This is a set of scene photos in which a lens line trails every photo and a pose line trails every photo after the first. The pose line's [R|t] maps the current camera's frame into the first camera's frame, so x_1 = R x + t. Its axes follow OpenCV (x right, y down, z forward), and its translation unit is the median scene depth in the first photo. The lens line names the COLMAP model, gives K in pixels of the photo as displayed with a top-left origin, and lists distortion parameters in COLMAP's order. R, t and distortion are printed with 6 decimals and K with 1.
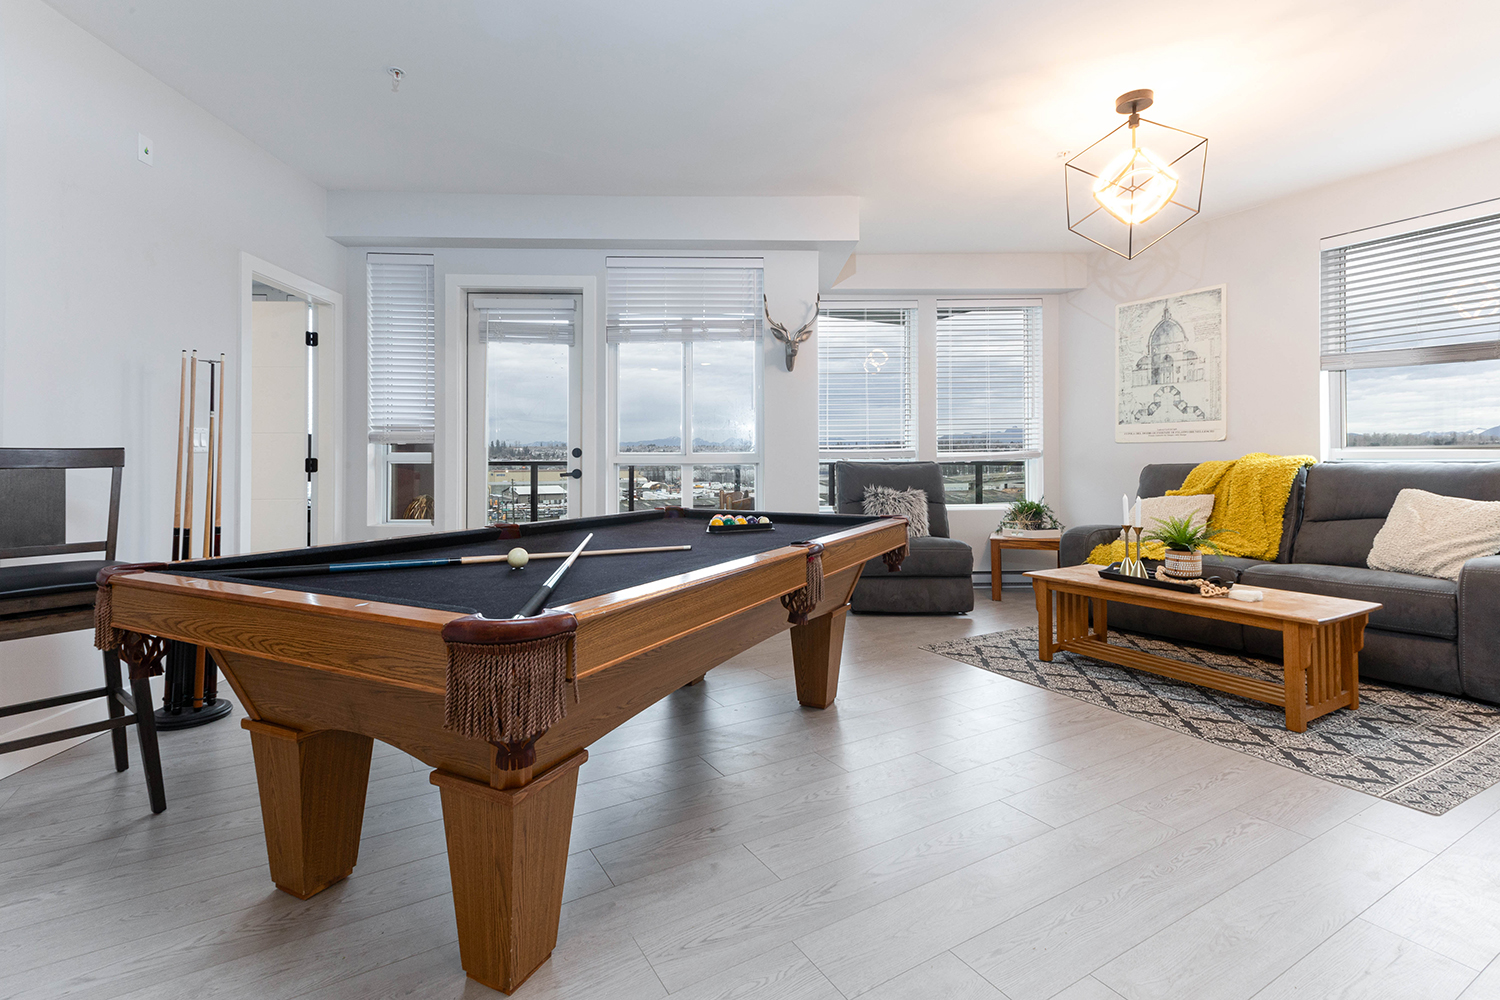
lens RADIAL K [[683.3, 0, 738.9], [0, 683.3, 452.3], [0, 0, 1]] dist [0.024047, -0.000340]
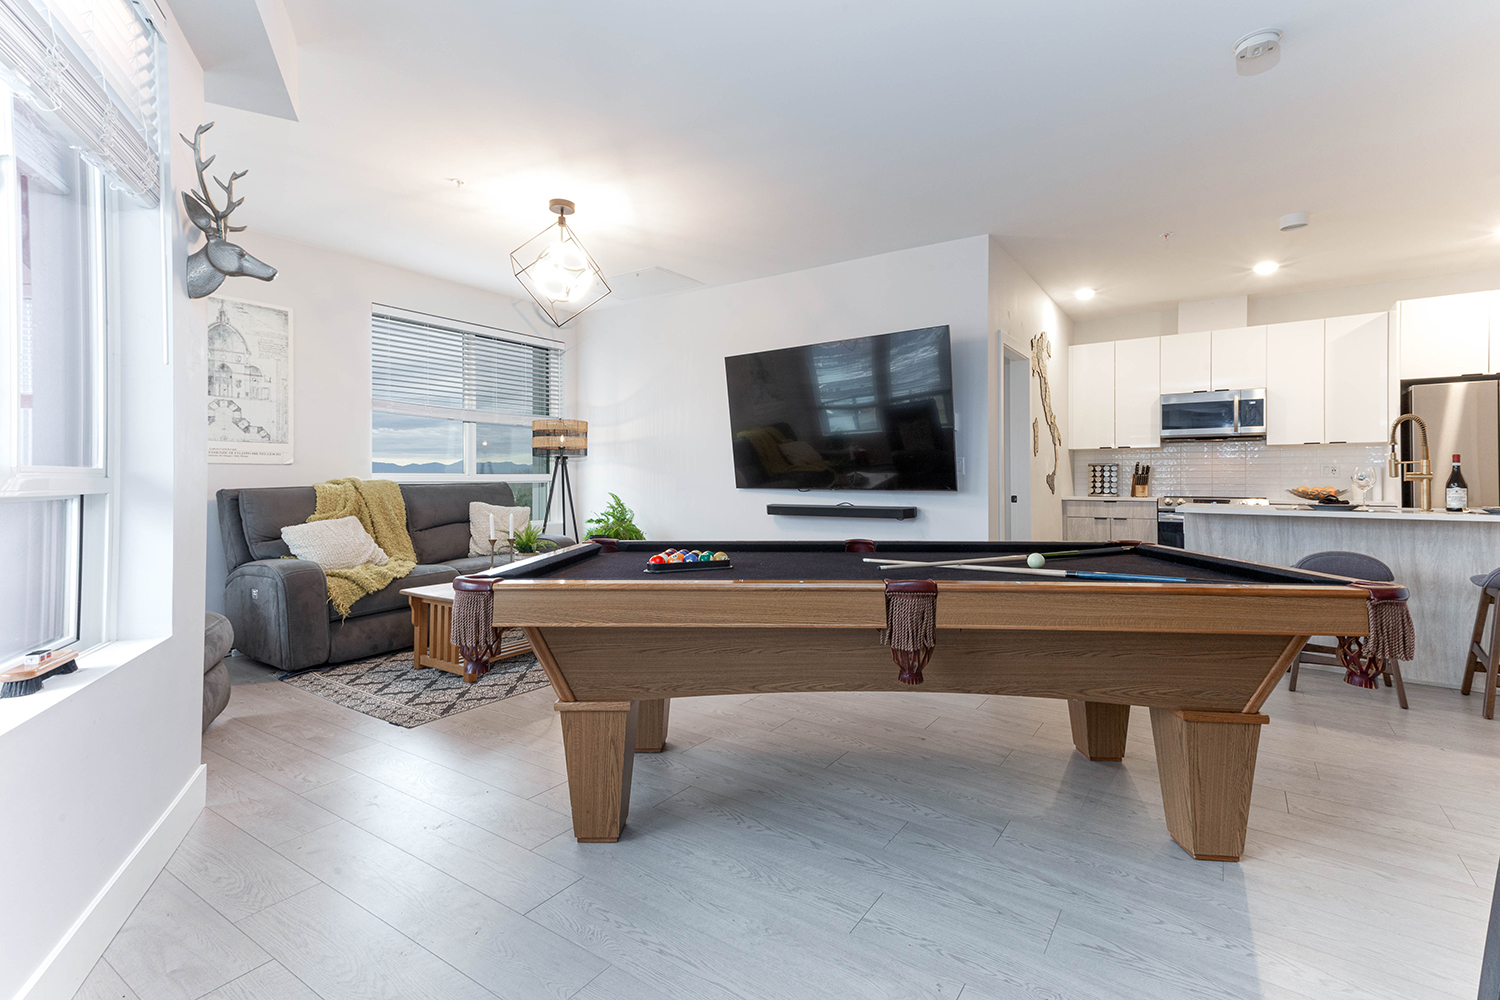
lens RADIAL K [[683.3, 0, 752.1], [0, 683.3, 486.9], [0, 0, 1]] dist [0.024047, -0.000340]
pose [[-0.460797, -0.001062, 0.887505, -0.553269], [-0.001683, 0.999999, 0.000324, 0.015776], [-0.887504, -0.001344, -0.460798, 0.959986]]
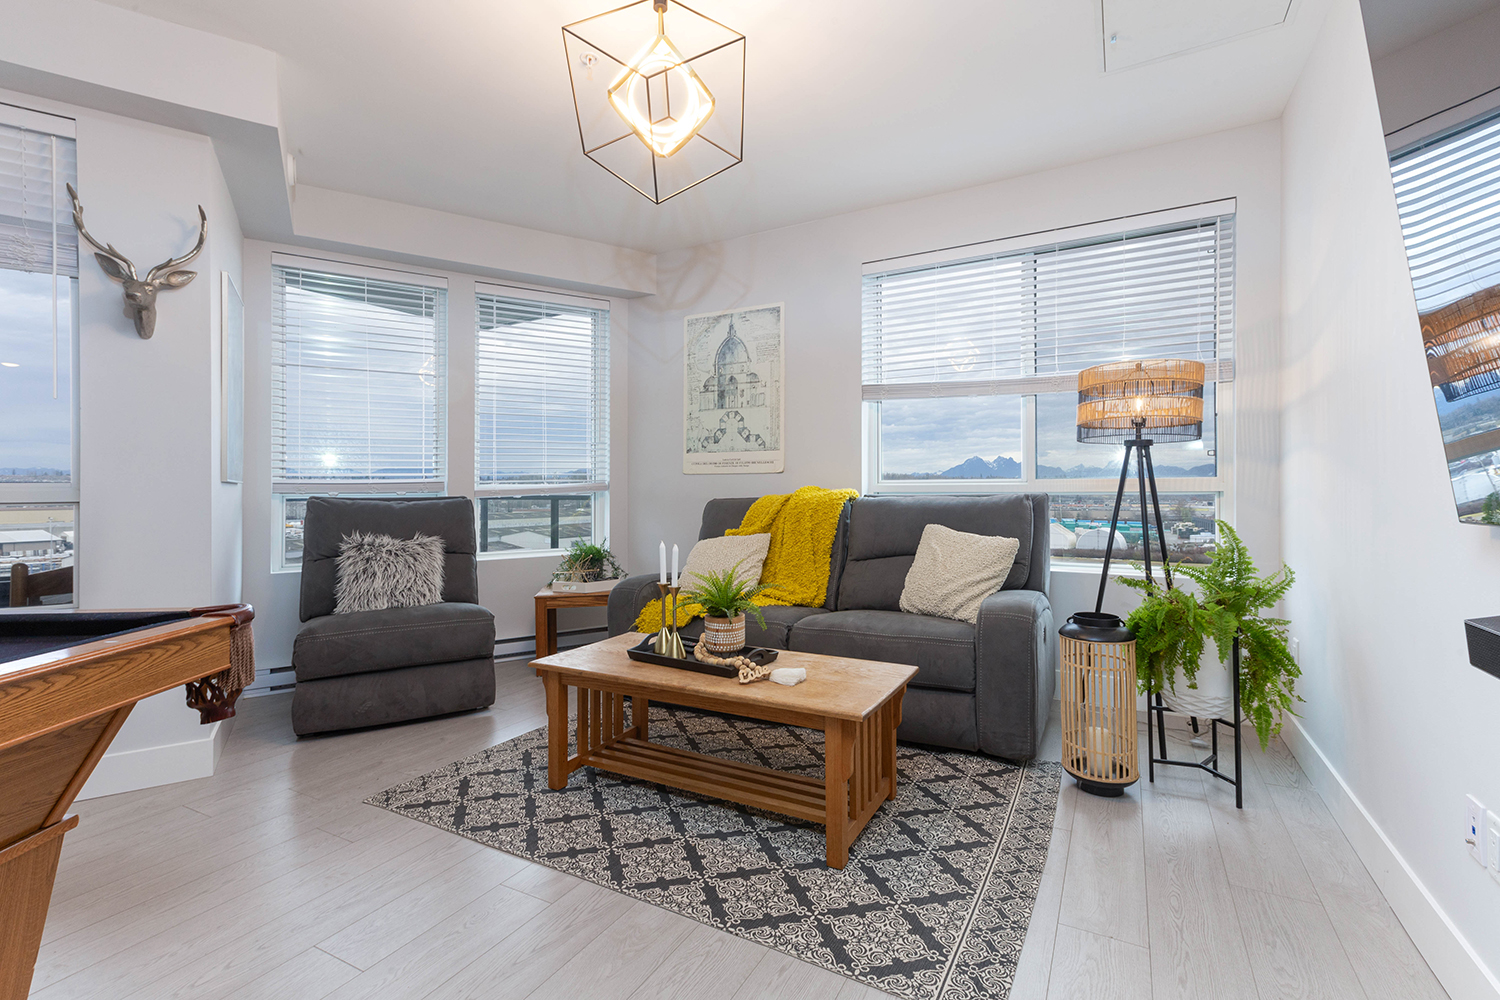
lens RADIAL K [[683.3, 0, 749.7], [0, 683.3, 485.1], [0, 0, 1]] dist [0.024047, -0.000340]
pose [[0.857953, 0.004082, 0.513712, 0.219904], [-0.003770, 0.999992, -0.001650, 0.001530], [-0.513715, -0.000521, 0.857961, 0.269648]]
